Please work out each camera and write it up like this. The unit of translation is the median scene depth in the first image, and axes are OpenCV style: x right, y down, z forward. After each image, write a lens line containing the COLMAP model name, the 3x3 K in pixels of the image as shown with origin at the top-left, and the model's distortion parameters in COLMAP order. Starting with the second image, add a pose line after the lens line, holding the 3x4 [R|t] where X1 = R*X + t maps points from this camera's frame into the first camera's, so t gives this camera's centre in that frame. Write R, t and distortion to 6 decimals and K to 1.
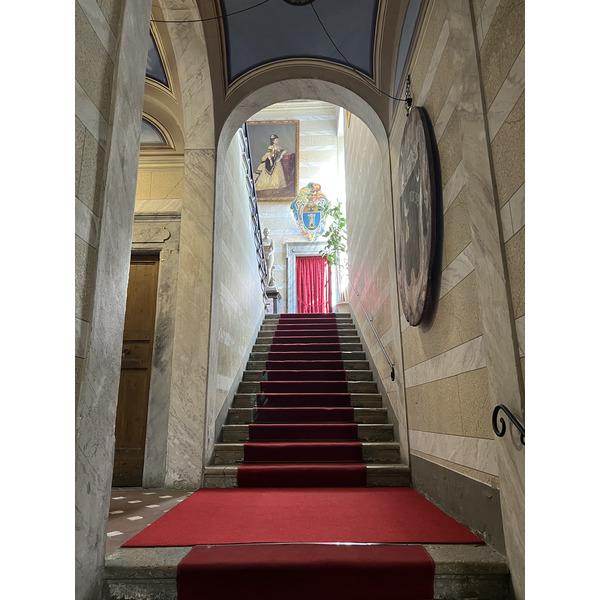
lens RADIAL K [[450.5, 0, 300.0], [0, 450.5, 300.0], [0, 0, 1]] dist [0.063485, -0.070741]
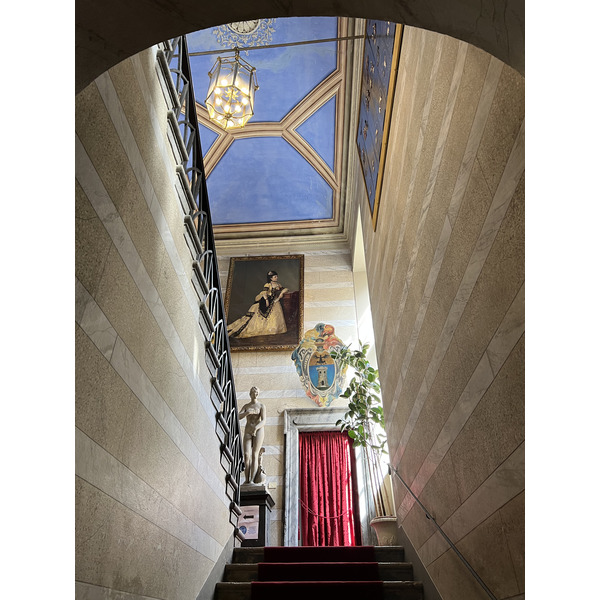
lens RADIAL K [[450.5, 0, 300.0], [0, 450.5, 300.0], [0, 0, 1]] dist [0.063485, -0.070741]
pose [[0.999688, -0.010602, -0.022635, 0.008969], [0.001380, 0.927625, -0.373509, -0.028790], [0.024957, 0.373361, 0.927350, 0.327304]]
